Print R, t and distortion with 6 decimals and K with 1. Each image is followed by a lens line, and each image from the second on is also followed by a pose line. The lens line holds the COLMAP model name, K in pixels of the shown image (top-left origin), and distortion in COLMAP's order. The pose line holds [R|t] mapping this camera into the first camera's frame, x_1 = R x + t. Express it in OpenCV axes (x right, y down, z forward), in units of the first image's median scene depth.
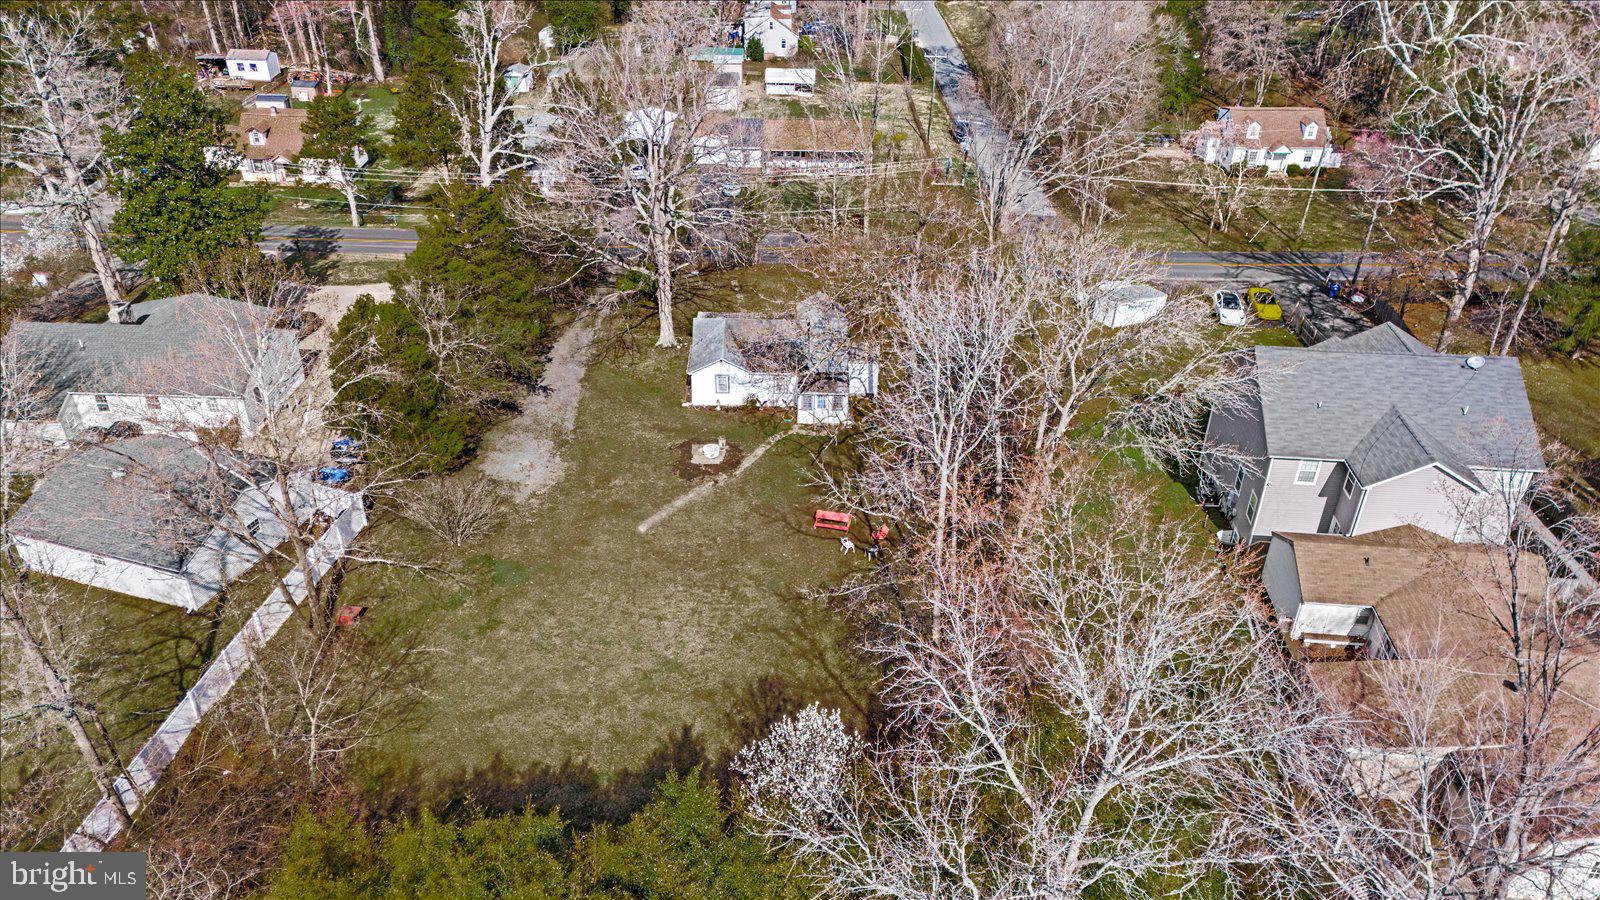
lens RADIAL K [[1164.6, 0, 800.0], [0, 1164.6, 450.0], [0, 0, 1]] dist [0.105891, -0.107816]
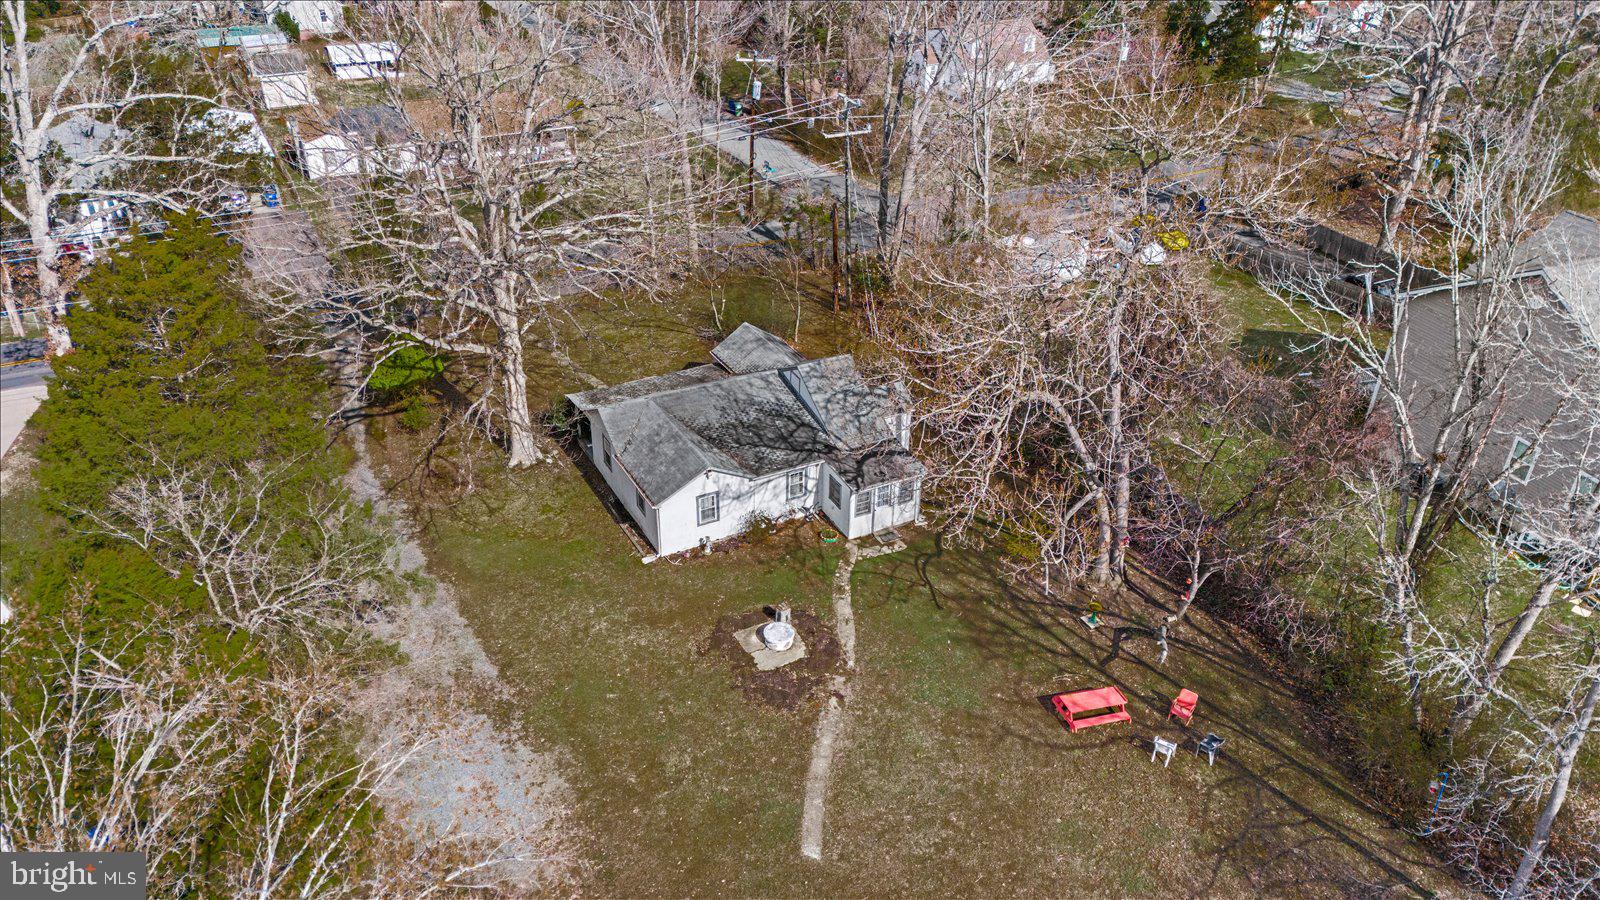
lens RADIAL K [[1164.6, 0, 800.0], [0, 1164.6, 450.0], [0, 0, 1]] dist [0.105891, -0.107816]
pose [[0.887057, -0.242213, 0.393019, -0.247372], [0.239905, 0.969190, 0.055827, -0.106480], [-0.394432, 0.044765, 0.917834, 0.450904]]
